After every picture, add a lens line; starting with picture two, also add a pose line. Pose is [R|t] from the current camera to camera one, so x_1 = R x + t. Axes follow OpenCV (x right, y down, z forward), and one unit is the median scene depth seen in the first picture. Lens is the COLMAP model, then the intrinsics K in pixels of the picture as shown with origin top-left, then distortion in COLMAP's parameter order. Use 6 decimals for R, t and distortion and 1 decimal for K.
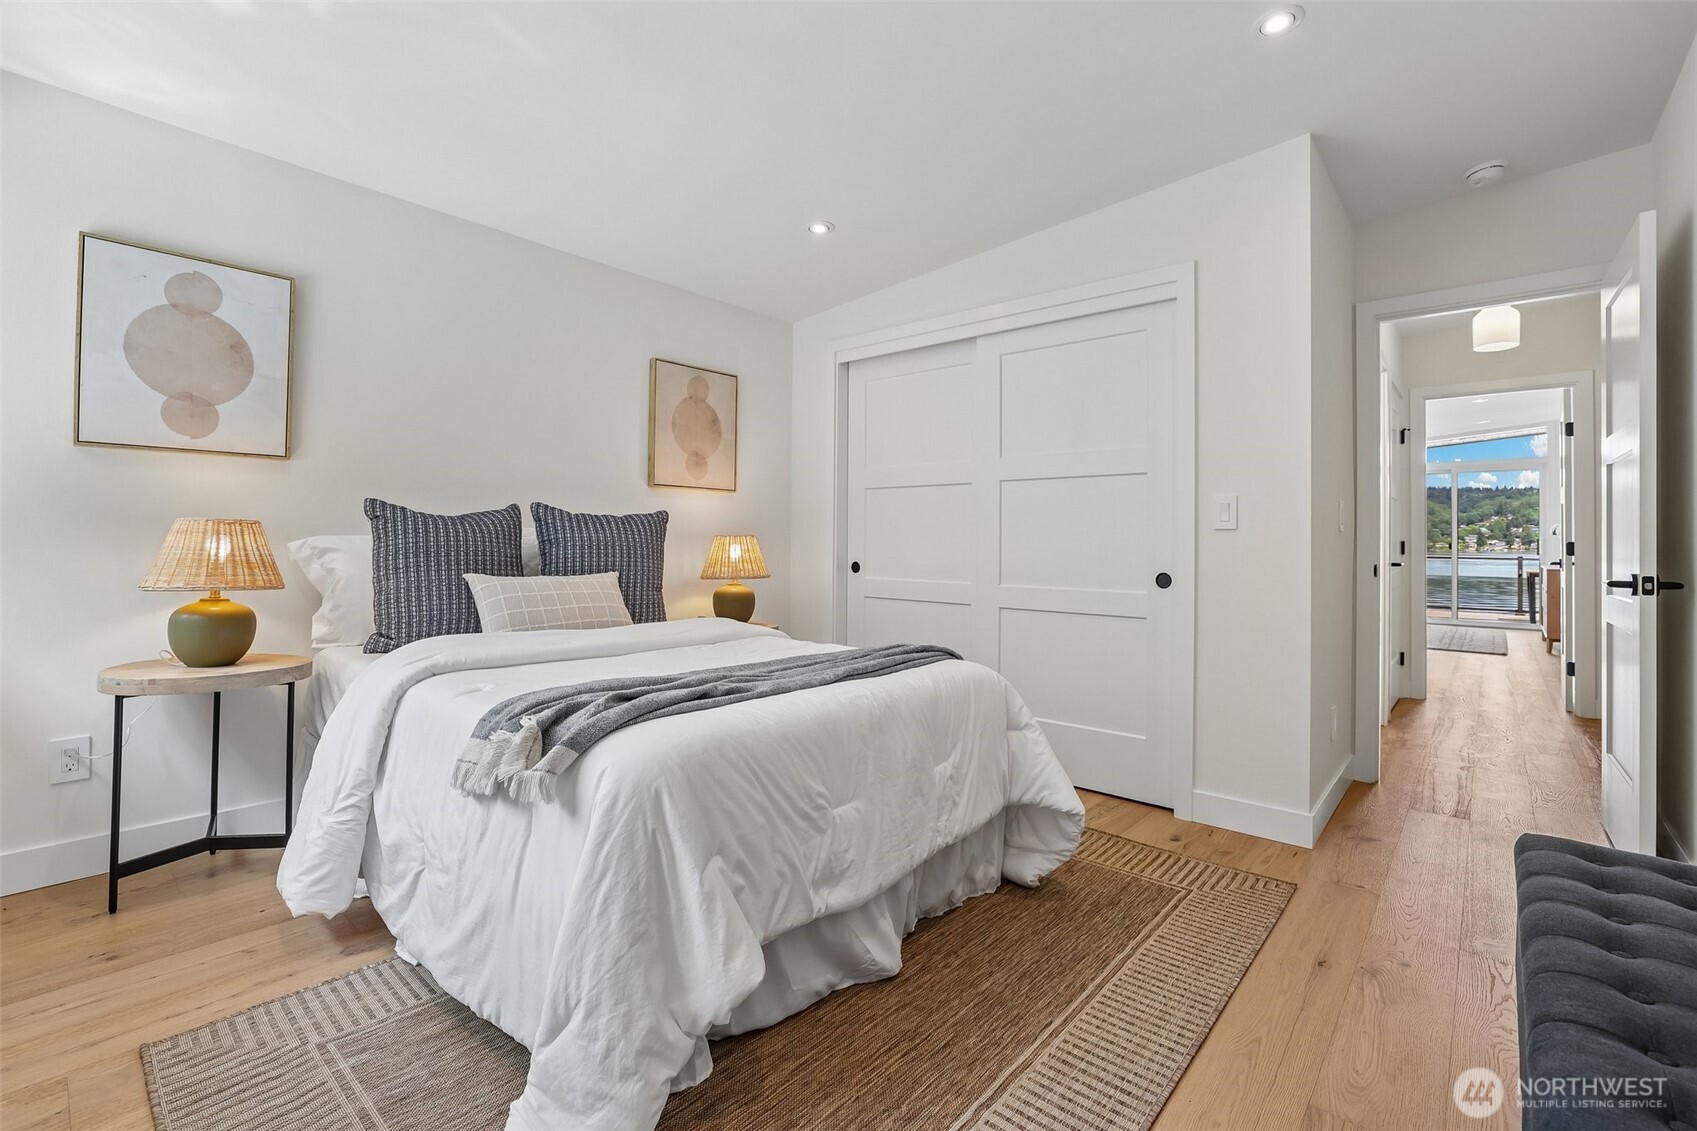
lens RADIAL K [[736.3, 0, 840.6], [0, 736.3, 523.1], [0, 0, 1]] dist [-0.024969, 0.000290]
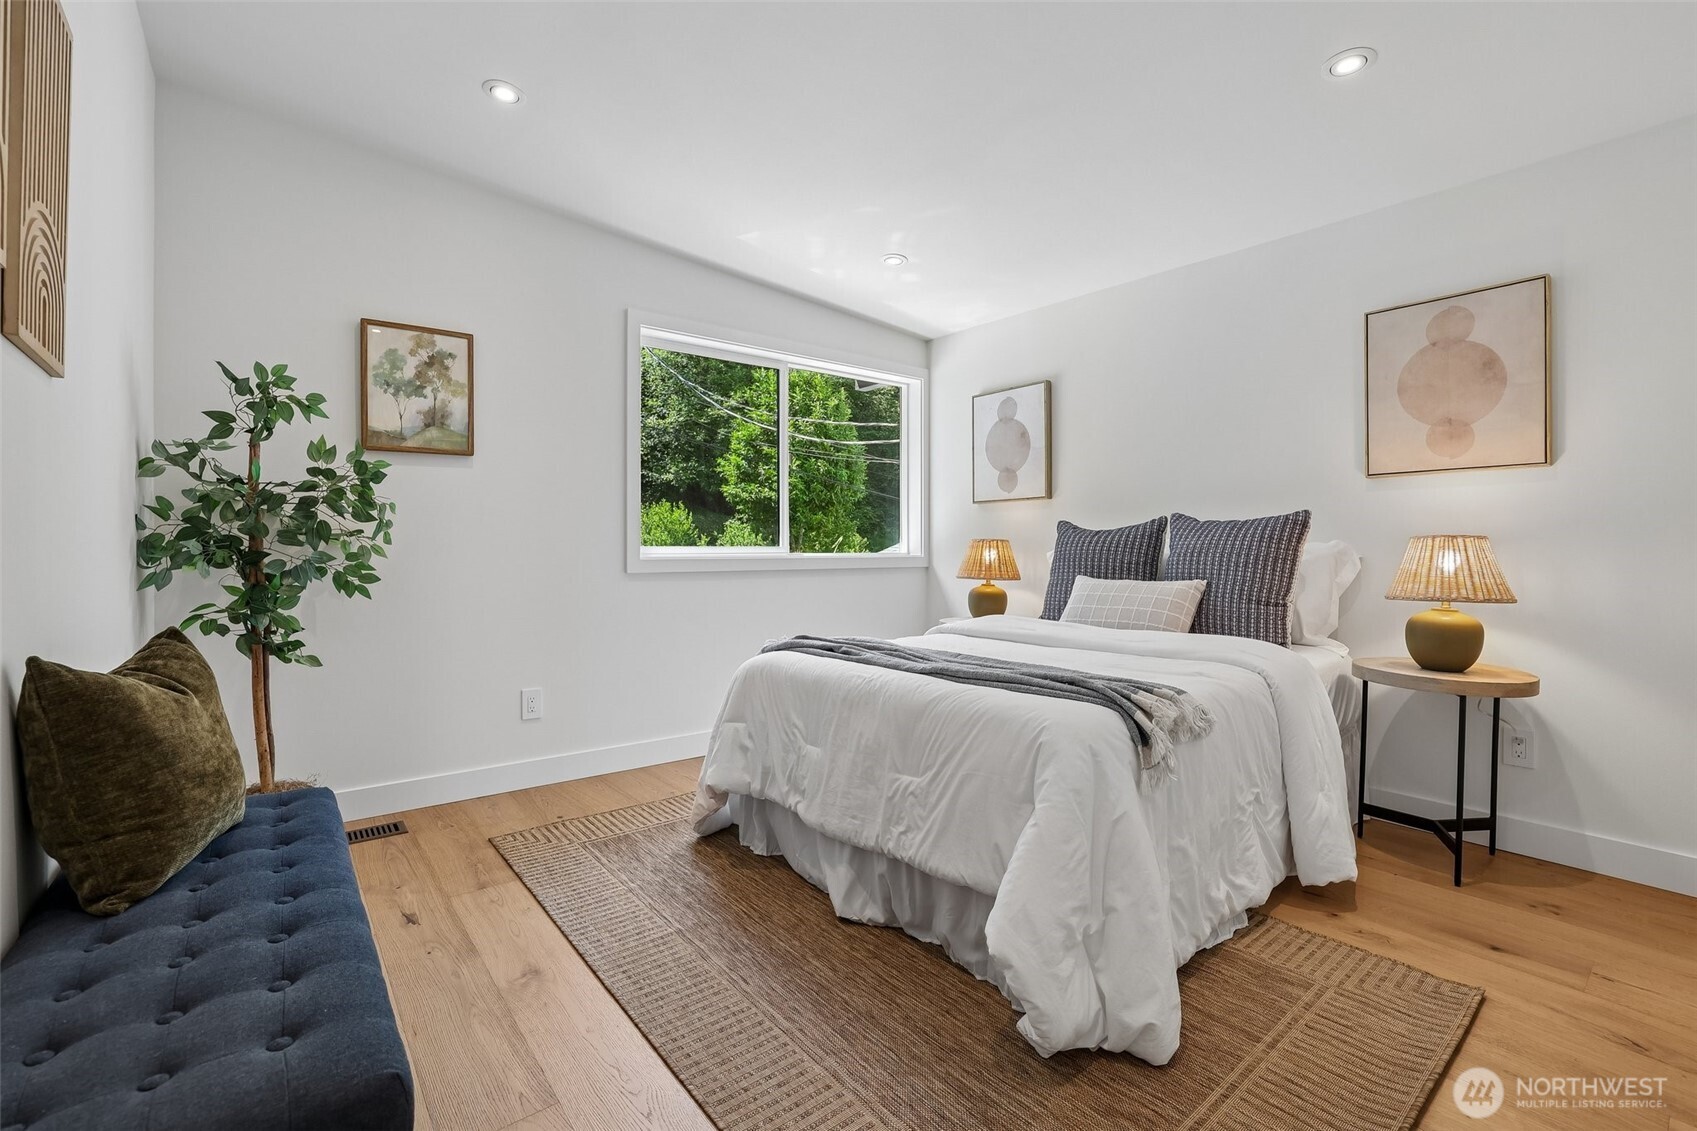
lens RADIAL K [[736.9, 0, 862.6], [0, 736.9, 540.0], [0, 0, 1]] dist [-0.057954, 0.025560]
pose [[-0.143717, -0.027497, -0.989237, 0.809583], [0.023567, 0.999235, -0.031199, 0.038578], [0.989338, -0.027798, -0.142959, 0.804918]]
